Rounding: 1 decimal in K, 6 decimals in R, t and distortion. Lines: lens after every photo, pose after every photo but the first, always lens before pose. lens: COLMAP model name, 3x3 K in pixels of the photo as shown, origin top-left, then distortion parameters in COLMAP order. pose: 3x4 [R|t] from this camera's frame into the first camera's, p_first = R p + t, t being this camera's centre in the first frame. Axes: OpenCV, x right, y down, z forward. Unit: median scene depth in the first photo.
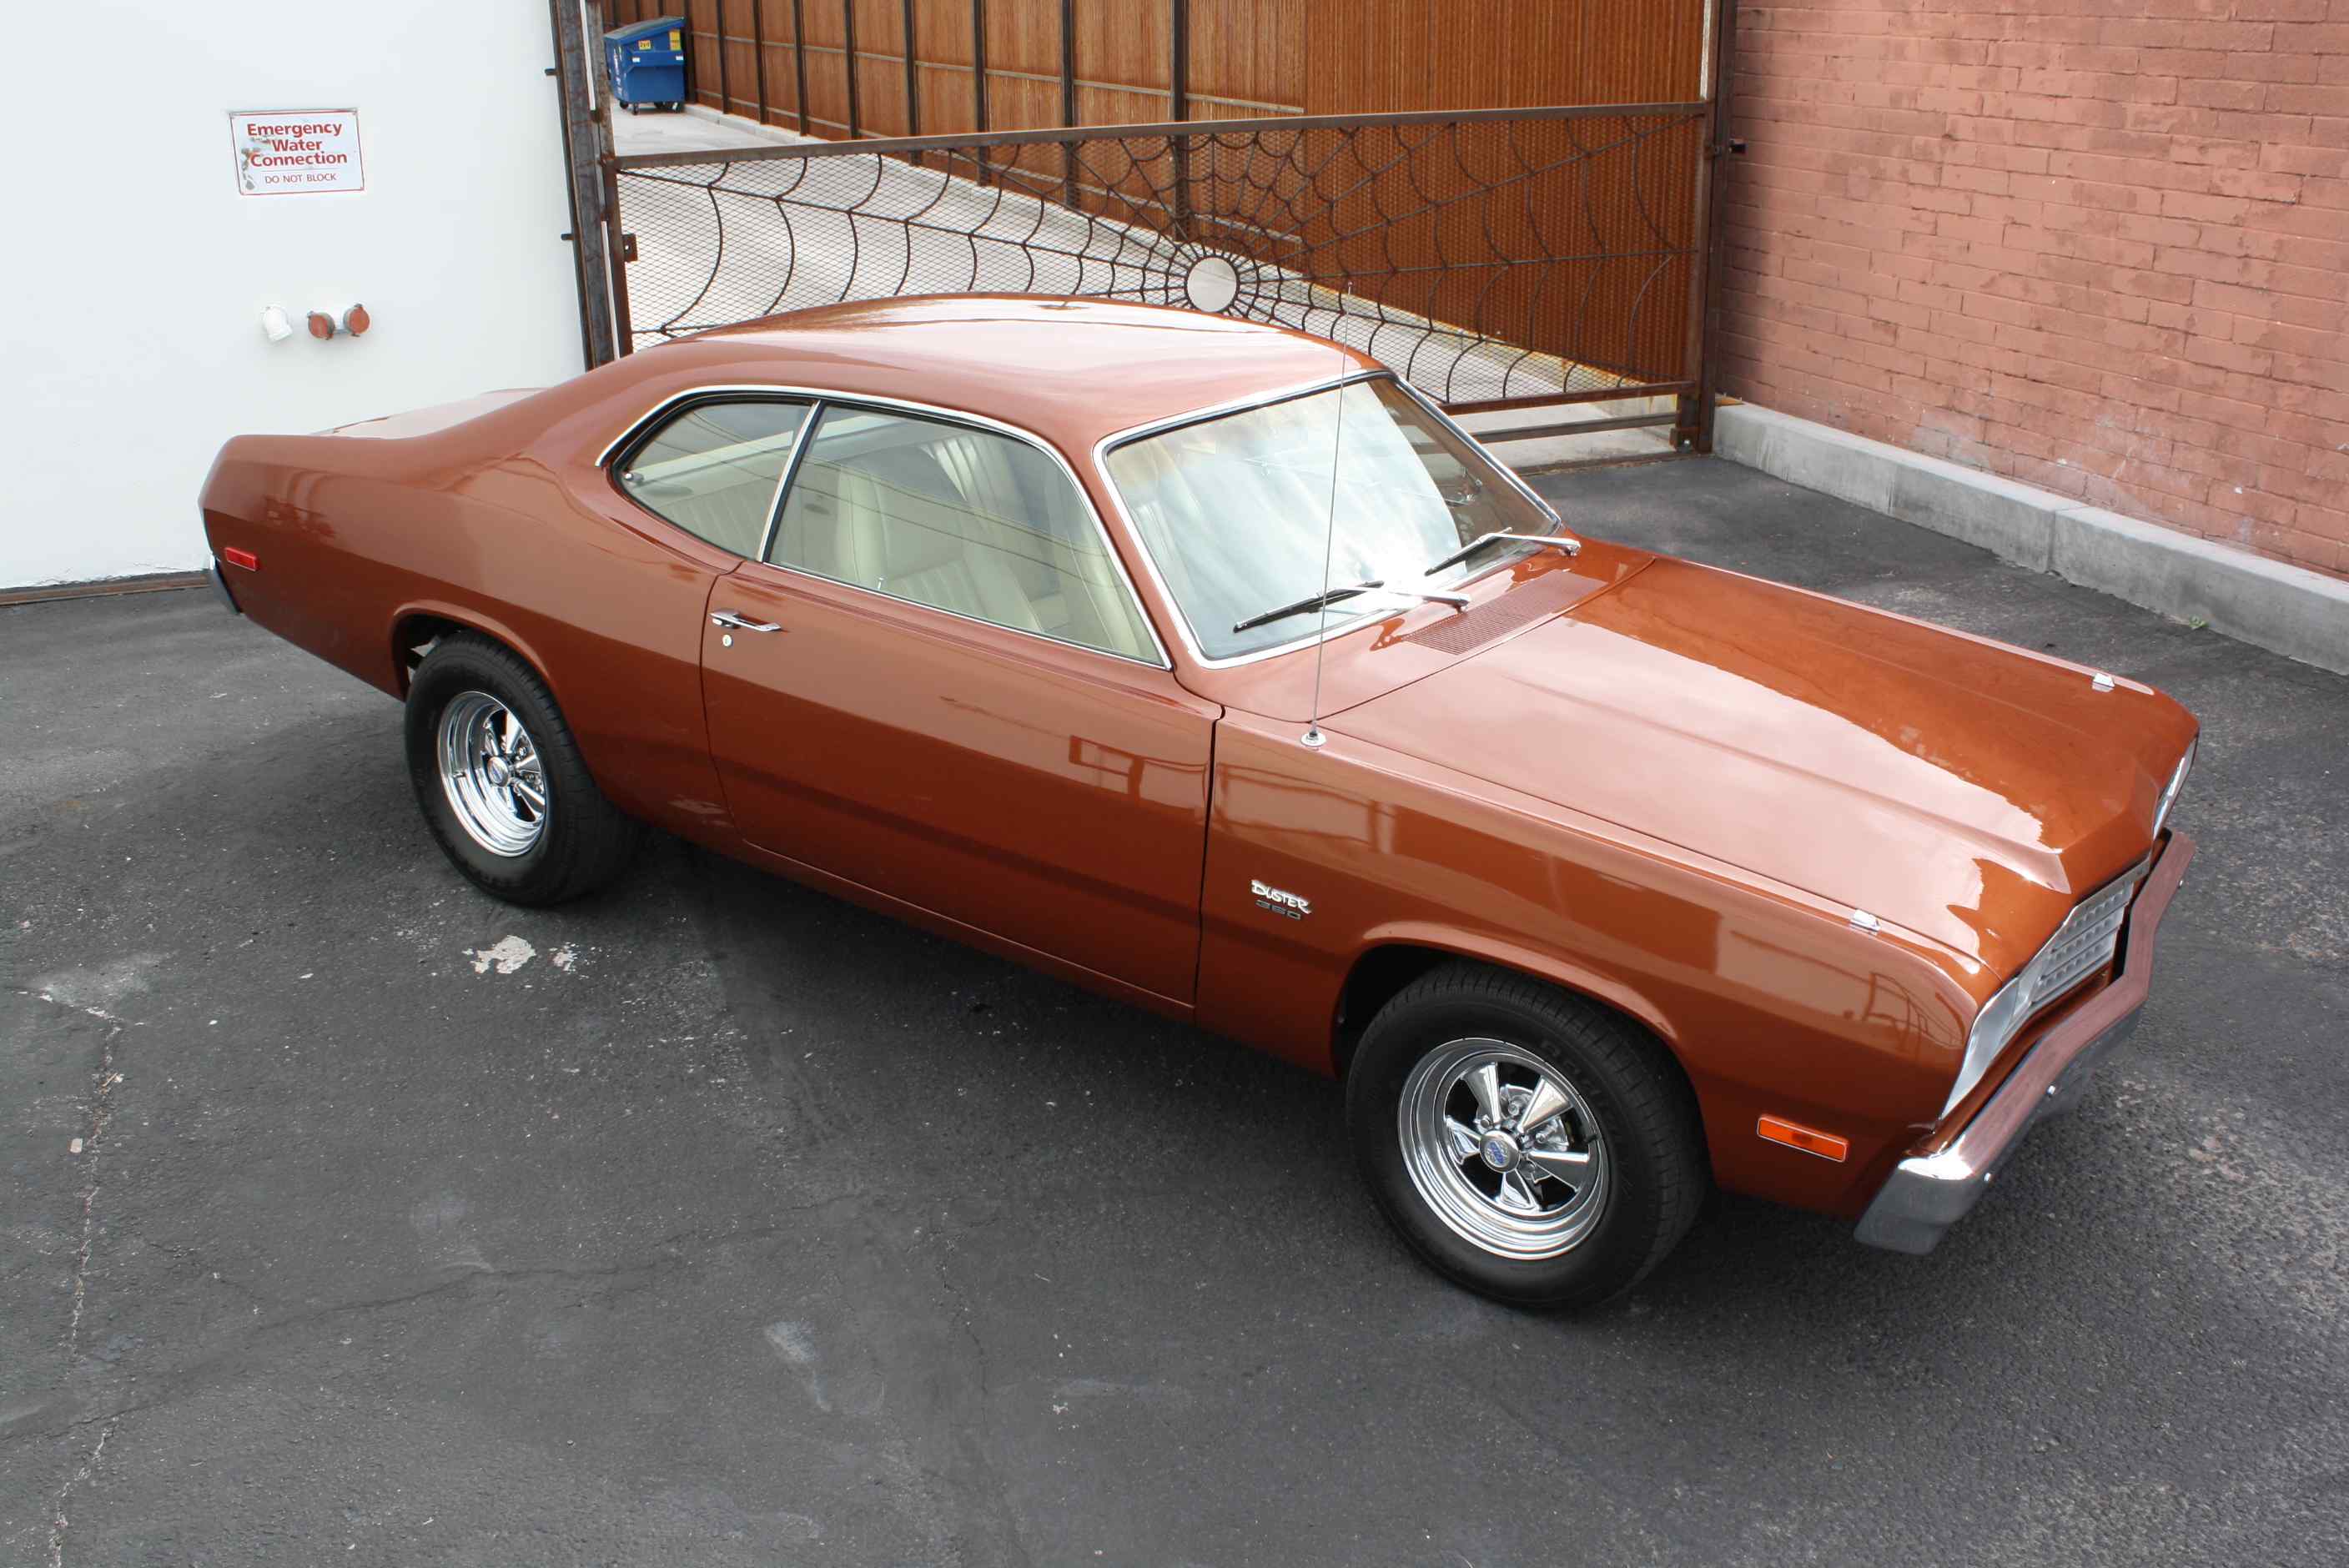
lens RADIAL K [[2155.9, 0, 1189.7], [0, 2155.9, 779.4], [0, 0, 1]] dist [-0.155236, 0.154122]
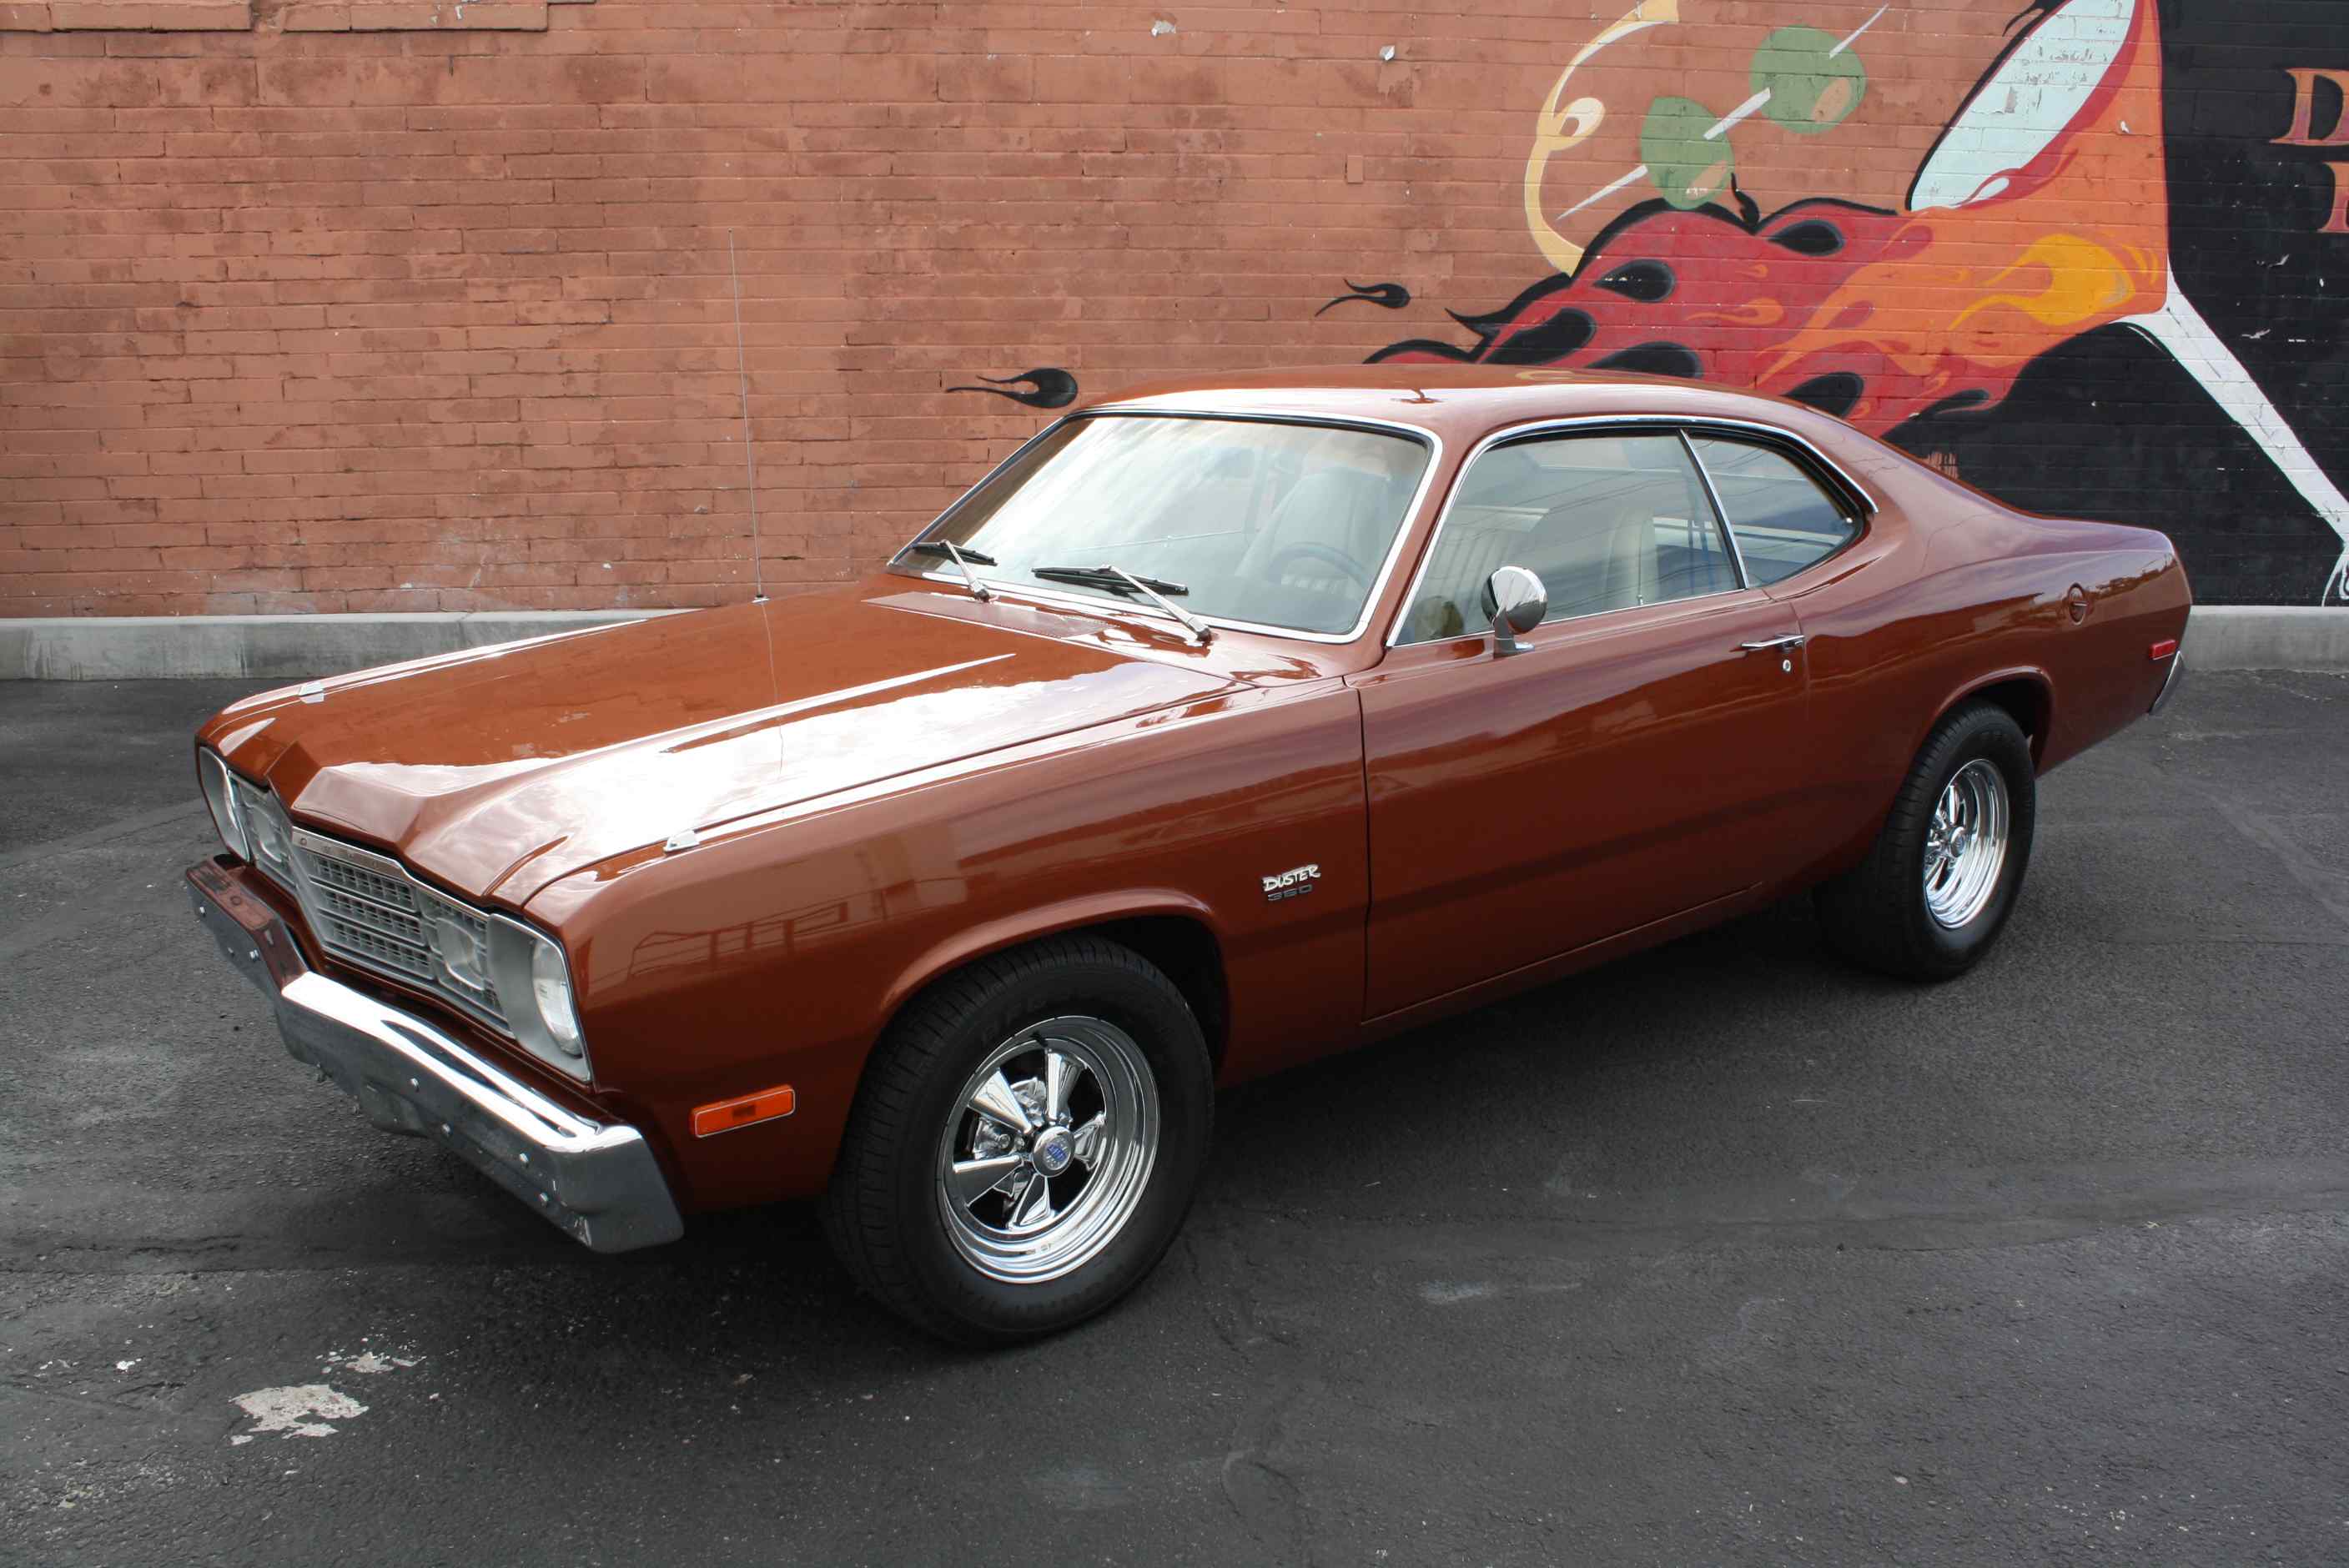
lens RADIAL K [[2019.2, 0, 1181.8], [0, 2019.2, 784.5], [0, 0, 1]] dist [-0.166569, 0.155445]
pose [[0.310581, -0.218393, 0.925118, -0.456059], [0.330237, 0.937416, 0.110429, -0.038825], [-0.891338, 0.271211, 0.363265, 0.331104]]
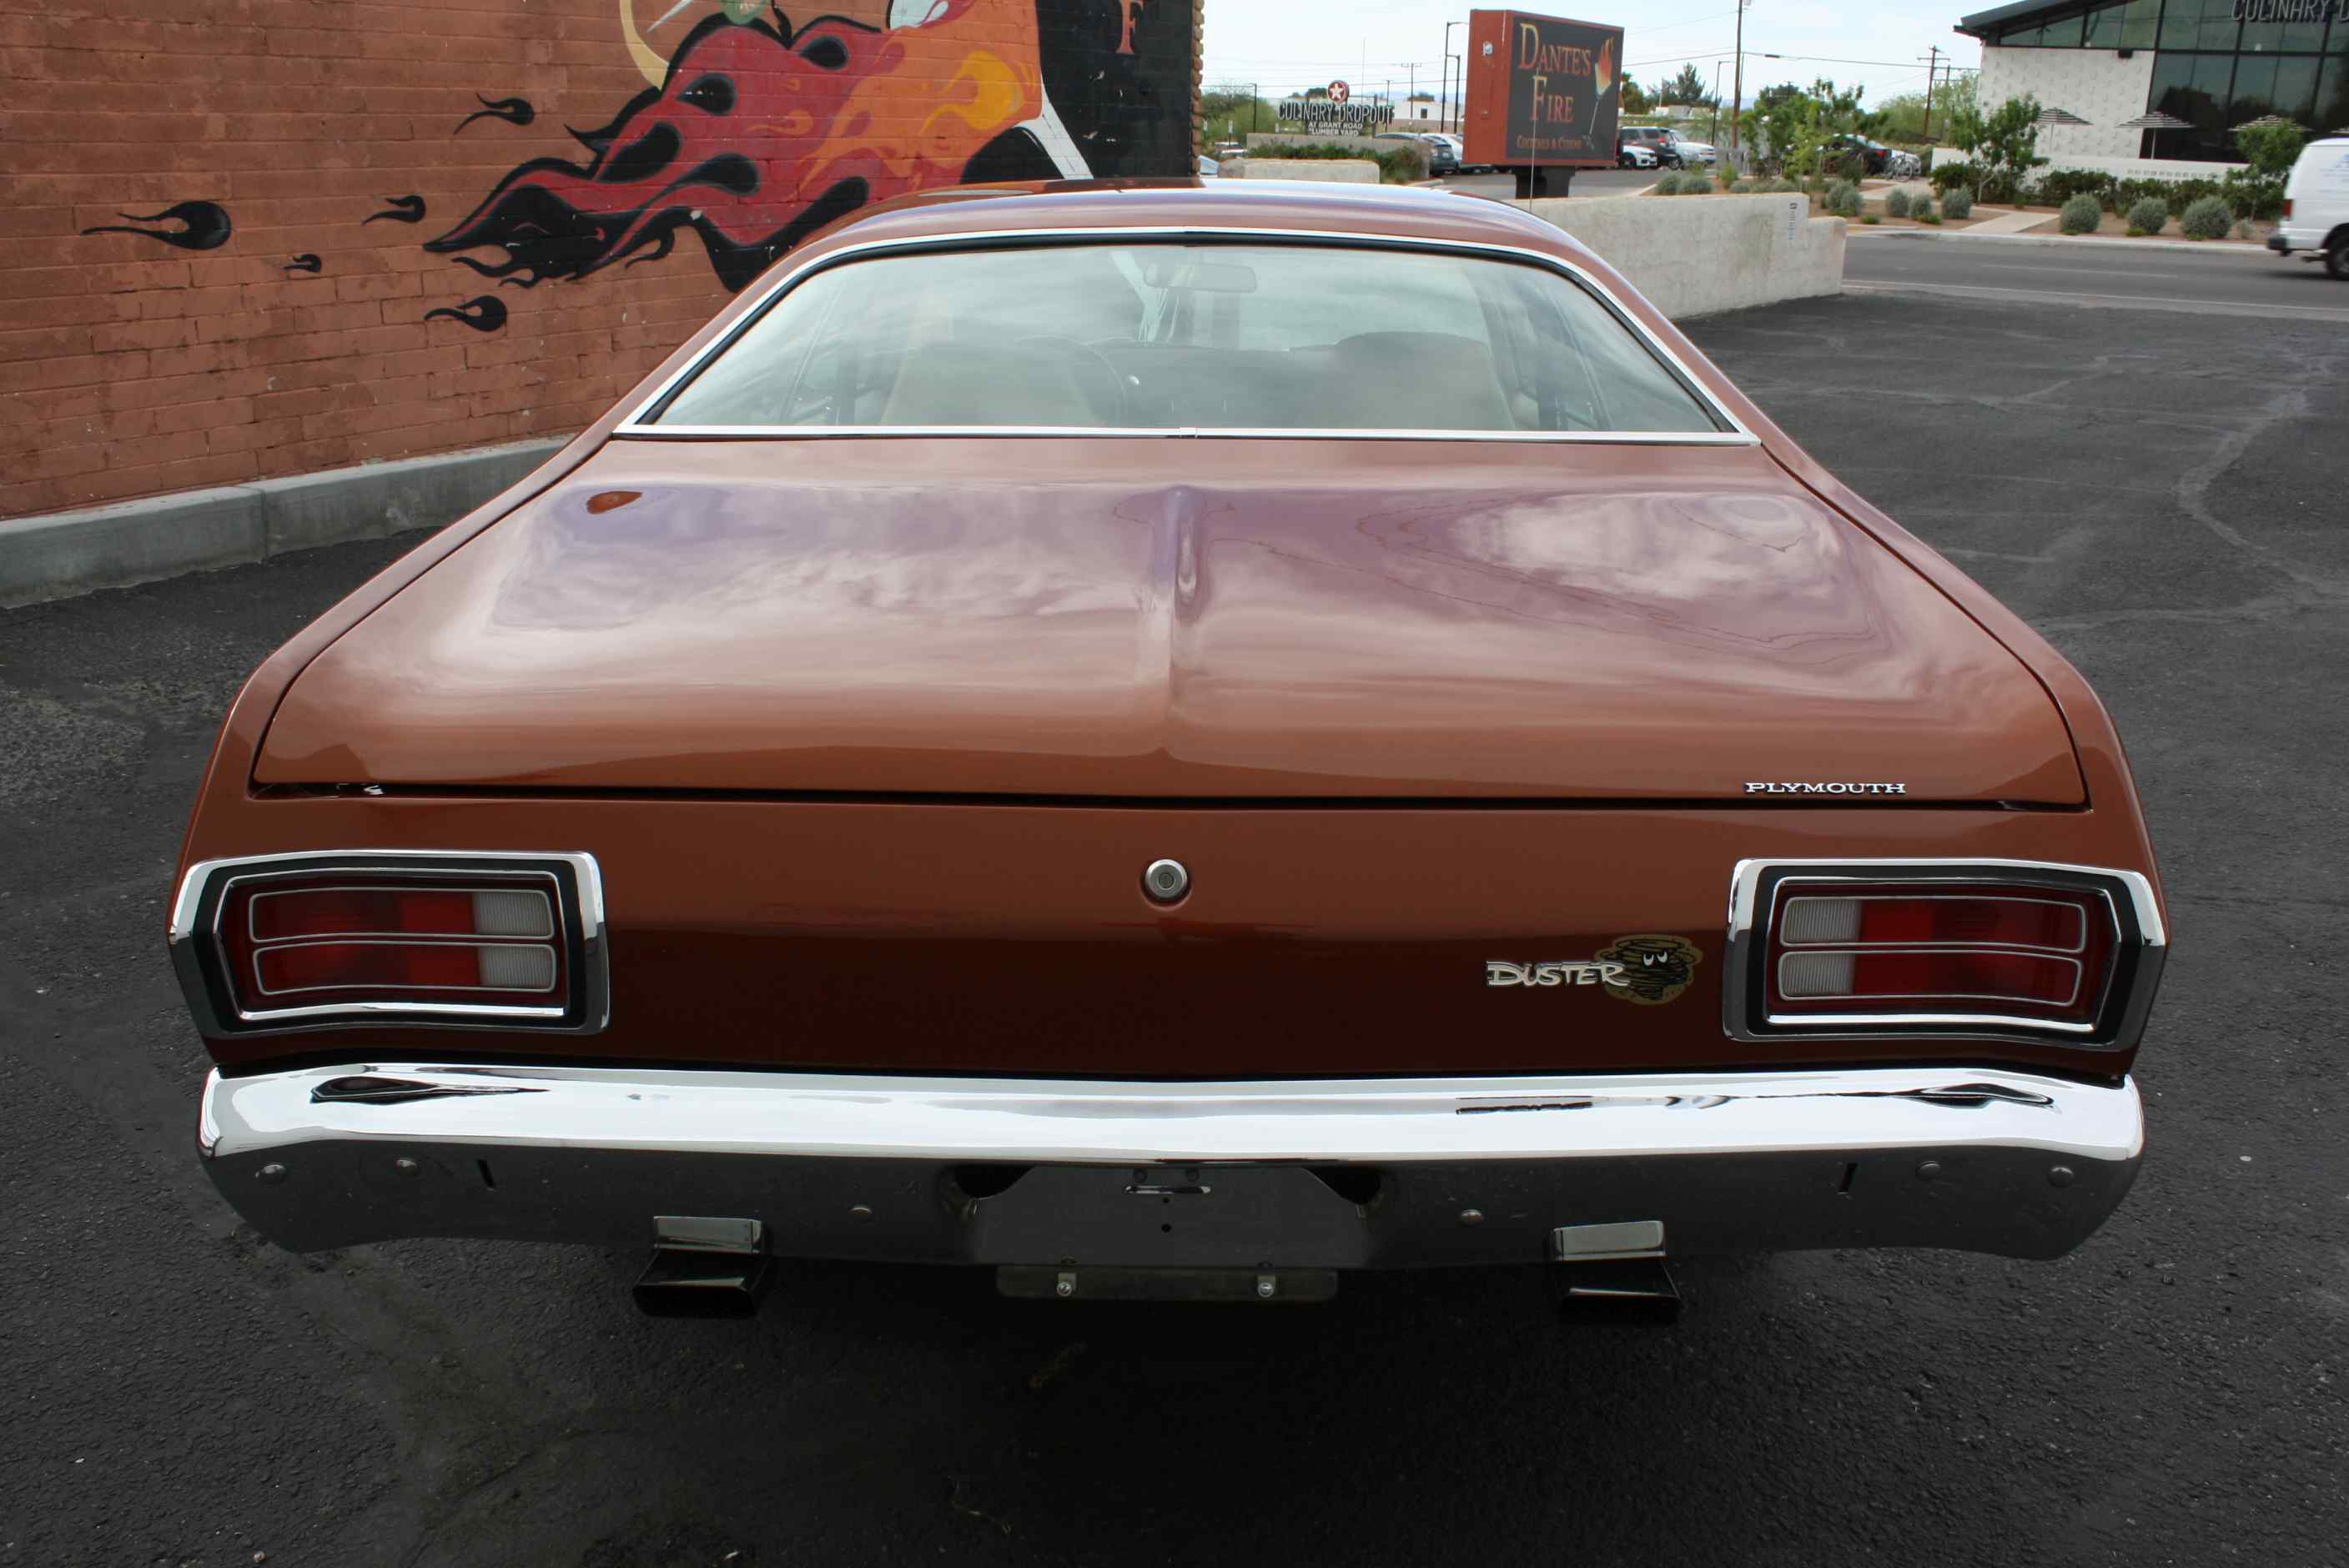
lens RADIAL K [[2041.7, 0, 1192.6], [0, 2041.7, 780.3], [0, 0, 1]] dist [-0.164149, 0.153388]
pose [[-0.569777, -0.260457, 0.779433, -0.441739], [0.272237, 0.835073, 0.478059, -0.239981], [-0.775398, 0.484578, -0.404899, 0.873559]]
